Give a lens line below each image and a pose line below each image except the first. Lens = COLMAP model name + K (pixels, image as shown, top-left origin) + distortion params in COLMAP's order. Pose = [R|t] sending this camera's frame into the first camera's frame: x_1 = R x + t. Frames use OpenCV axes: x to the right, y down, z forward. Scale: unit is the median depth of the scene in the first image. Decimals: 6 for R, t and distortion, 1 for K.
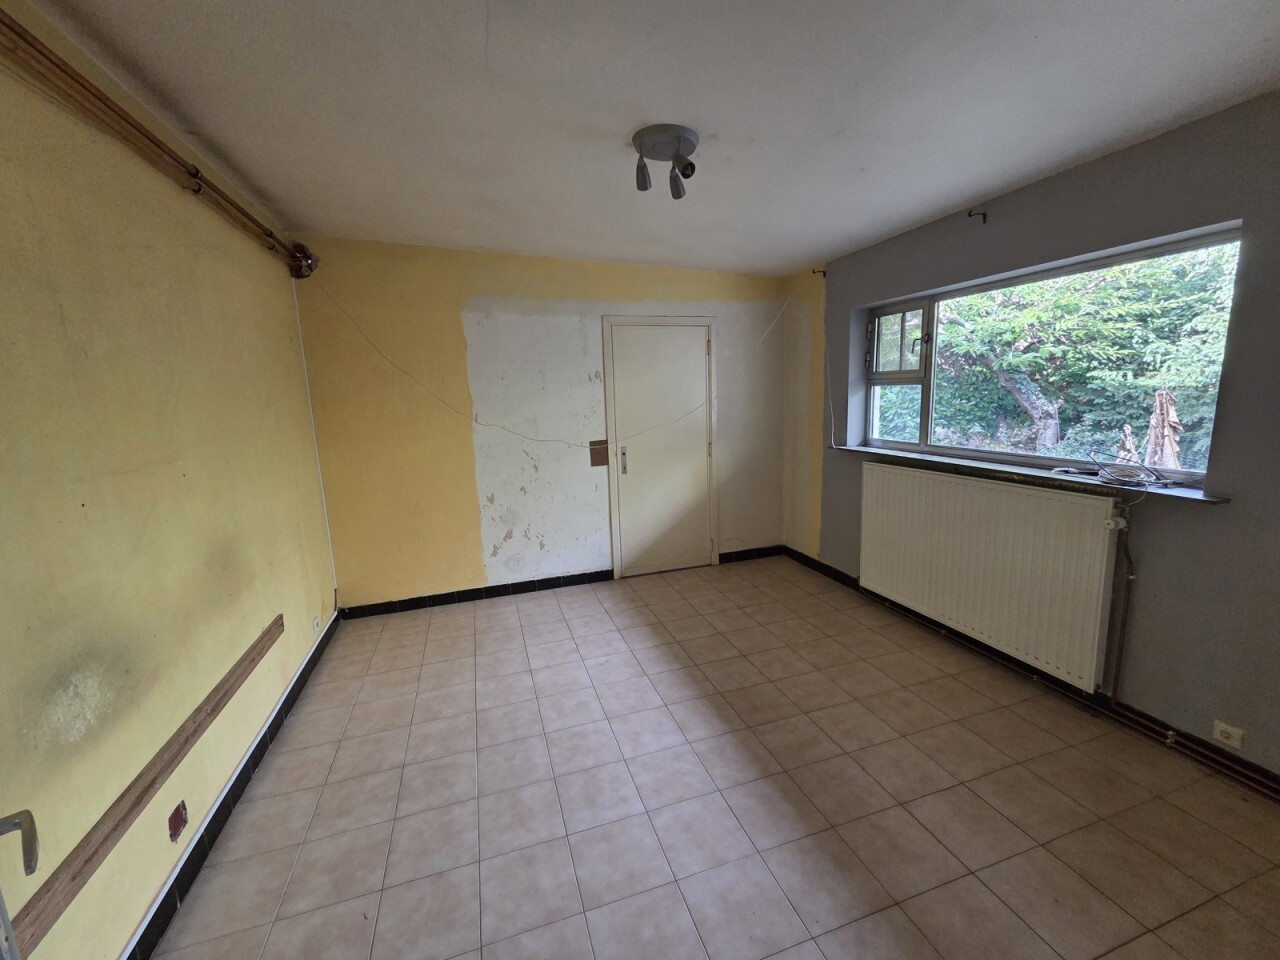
lens RADIAL K [[518.2, 0, 638.5], [0, 518.2, 478.7], [0, 0, 1]] dist [0.002879, 0.000277]
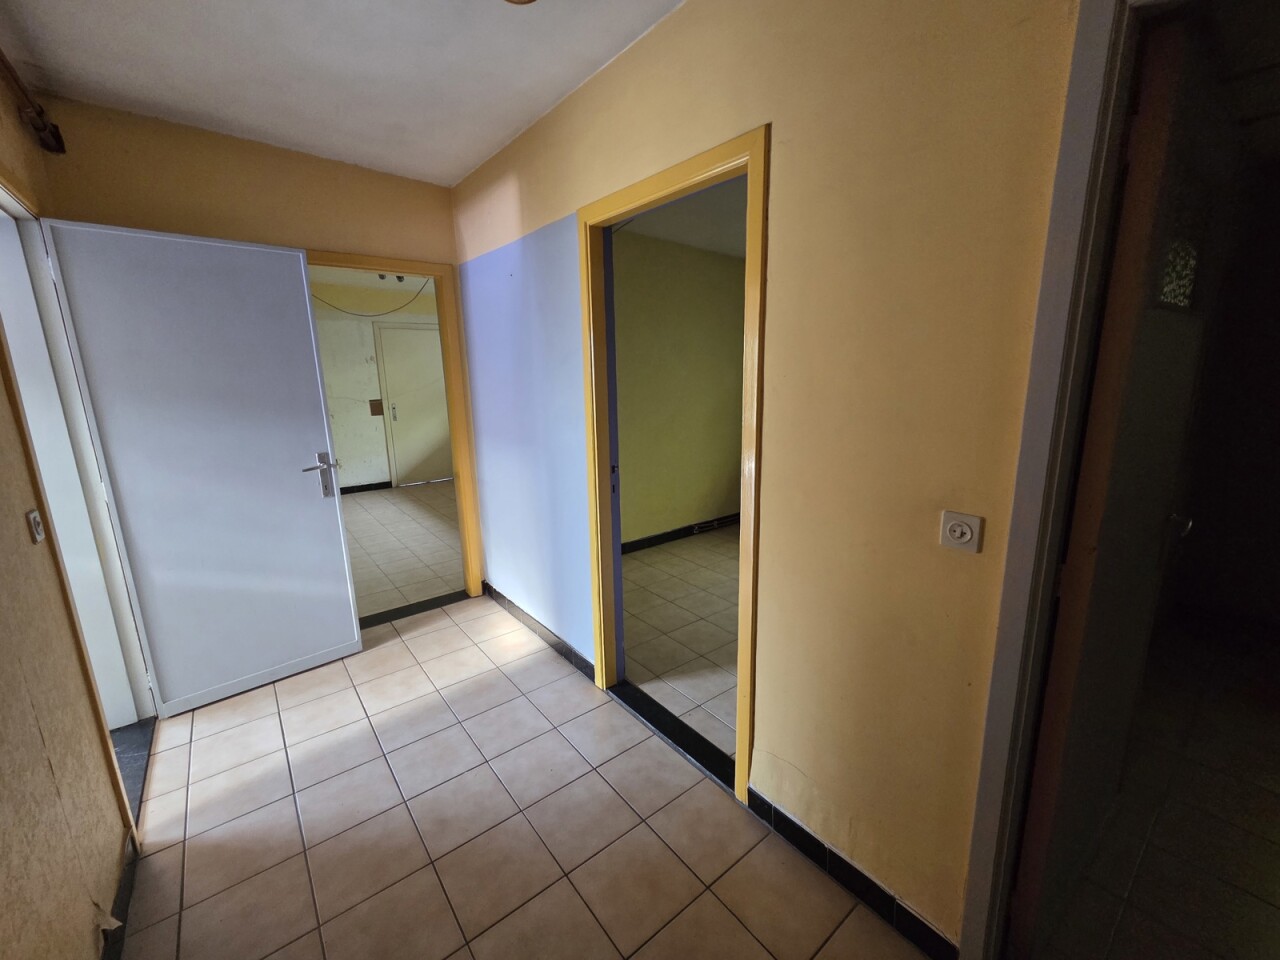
lens RADIAL K [[518.2, 0, 641.9], [0, 518.2, 482.4], [0, 0, 1]] dist [0.002879, 0.000277]
pose [[0.936567, -0.056647, 0.345880, 0.126327], [0.047509, 0.998263, 0.034850, 0.166624], [-0.347253, -0.016207, 0.937631, -0.805360]]
